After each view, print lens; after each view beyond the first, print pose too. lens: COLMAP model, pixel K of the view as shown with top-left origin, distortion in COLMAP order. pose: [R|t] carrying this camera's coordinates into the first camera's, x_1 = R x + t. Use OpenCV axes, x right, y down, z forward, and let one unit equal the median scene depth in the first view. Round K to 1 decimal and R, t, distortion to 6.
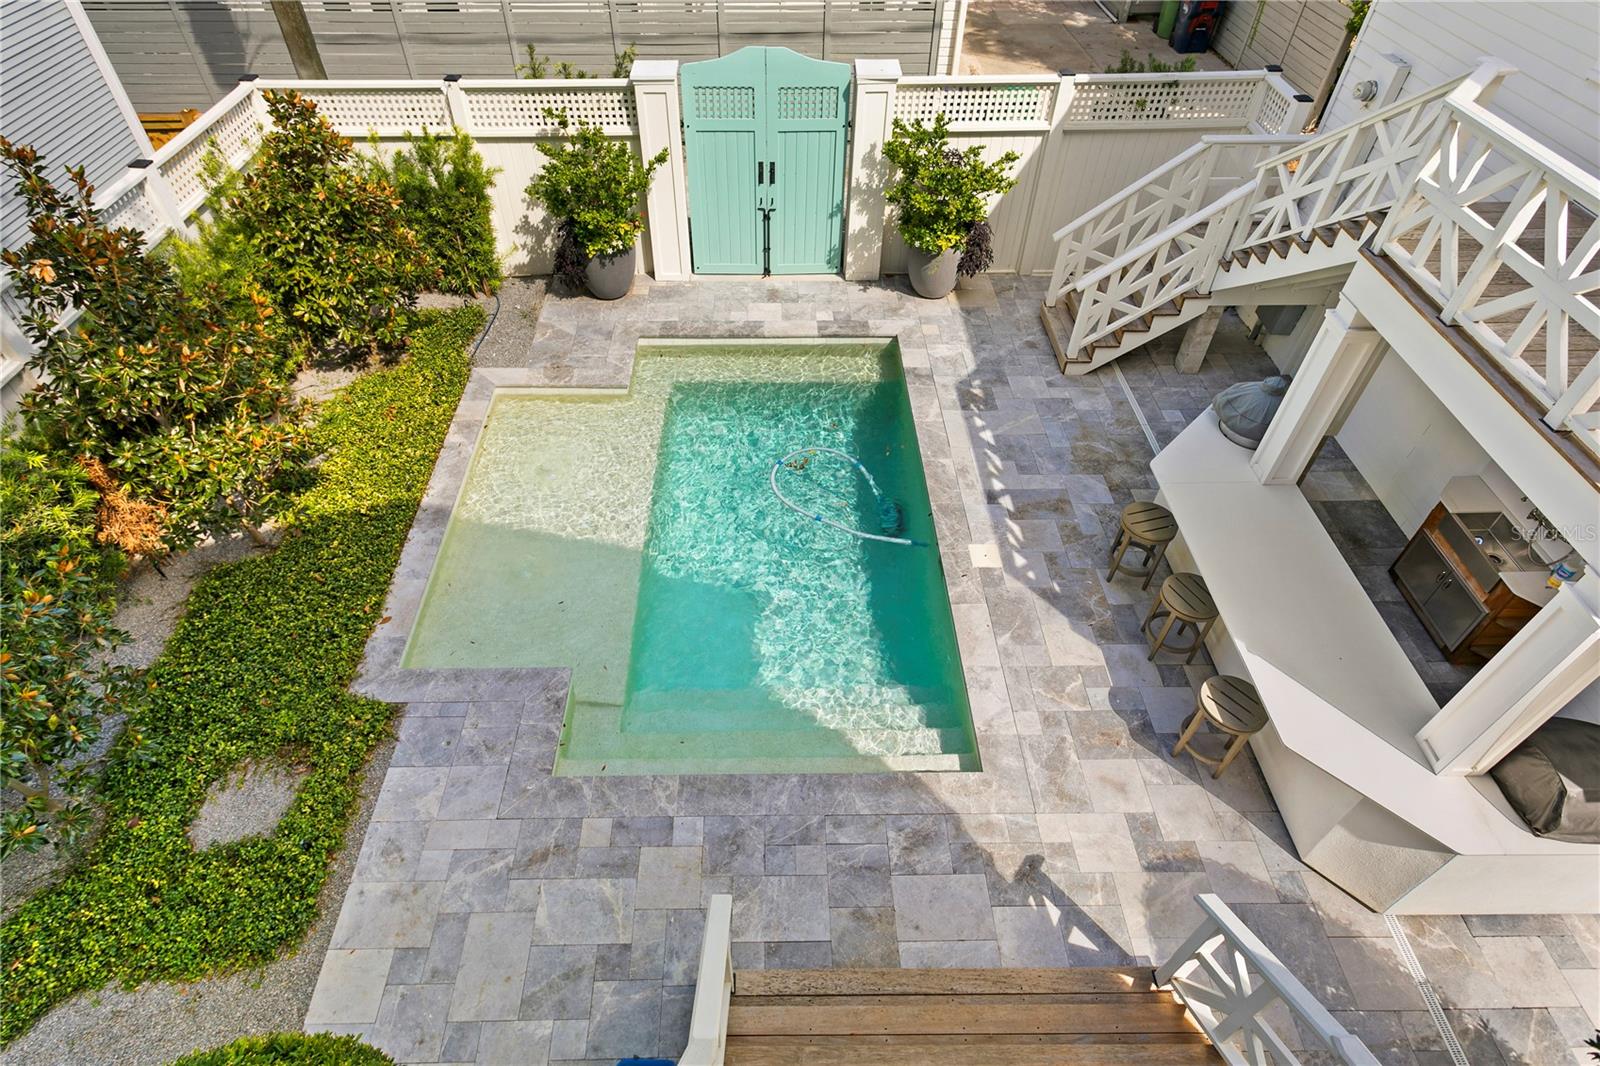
lens RADIAL K [[850.8, 0, 788.8], [0, 850.8, 534.4], [0, 0, 1]] dist [0.003554, -0.001411]
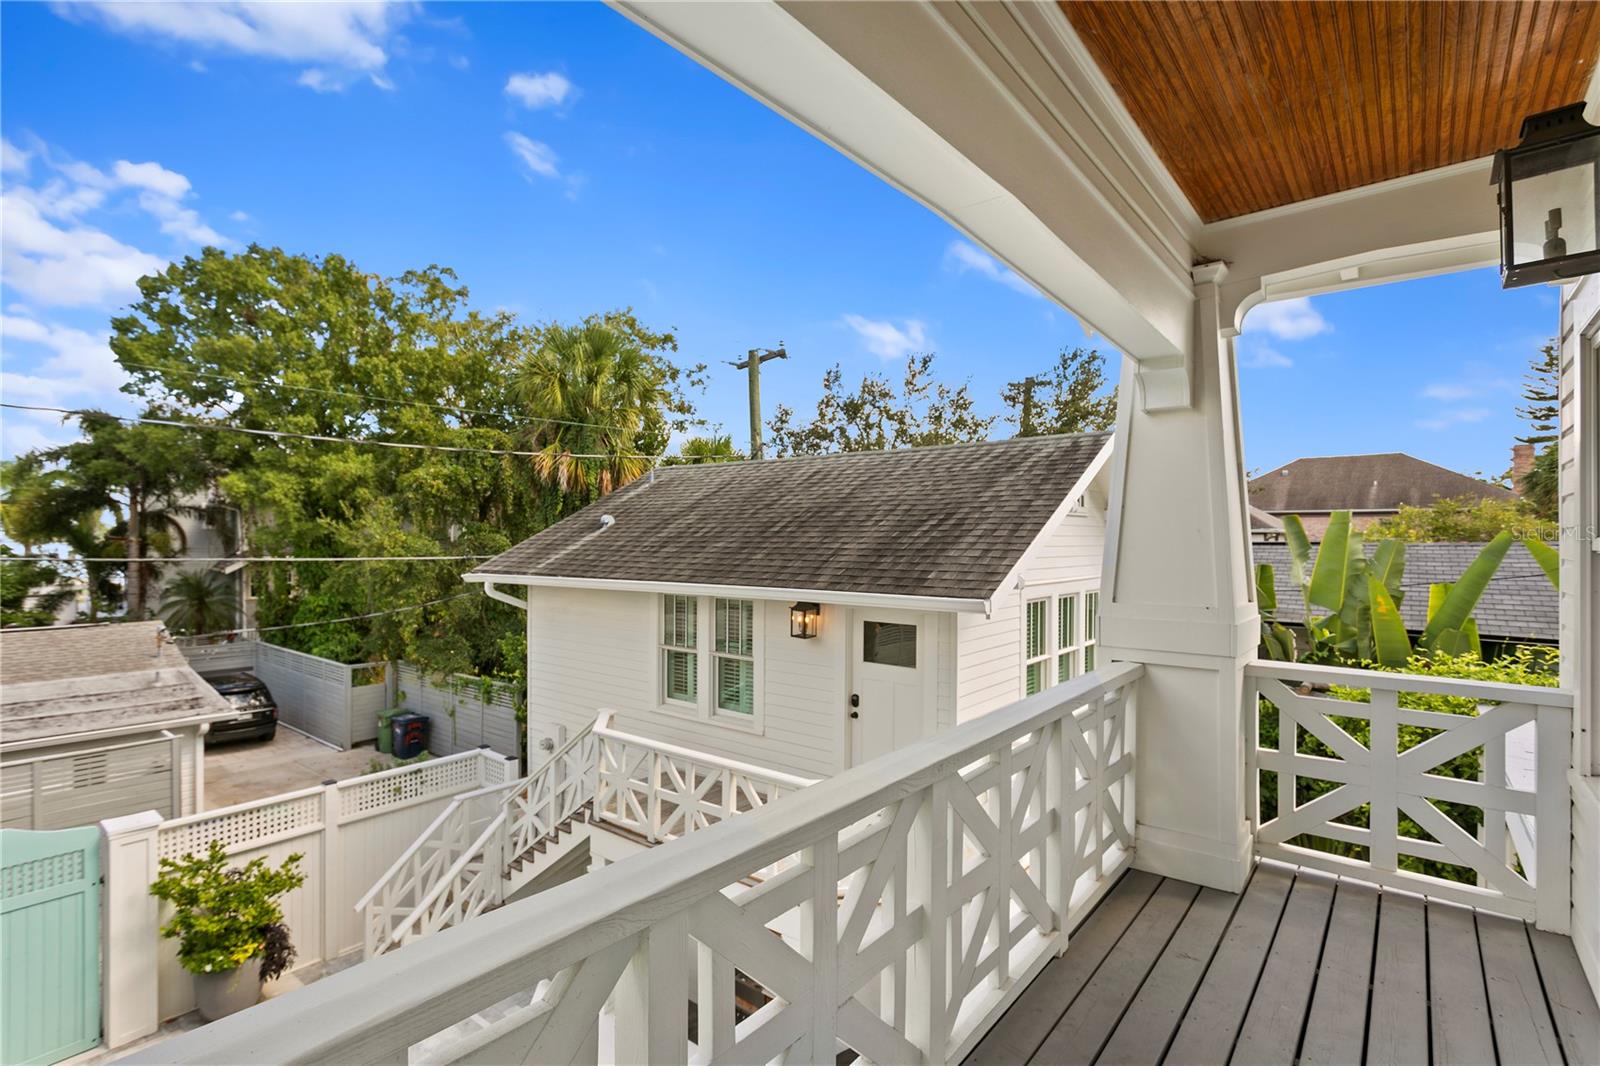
lens RADIAL K [[751.5, 0, 775.4], [0, 751.5, 556.2], [0, 0, 1]] dist [-0.001371, 0.002468]
pose [[0.646077, -0.013507, 0.763153, -0.086086], [0.546111, 0.706698, -0.449823, 0.074119], [-0.533243, 0.707386, 0.463958, -0.091589]]
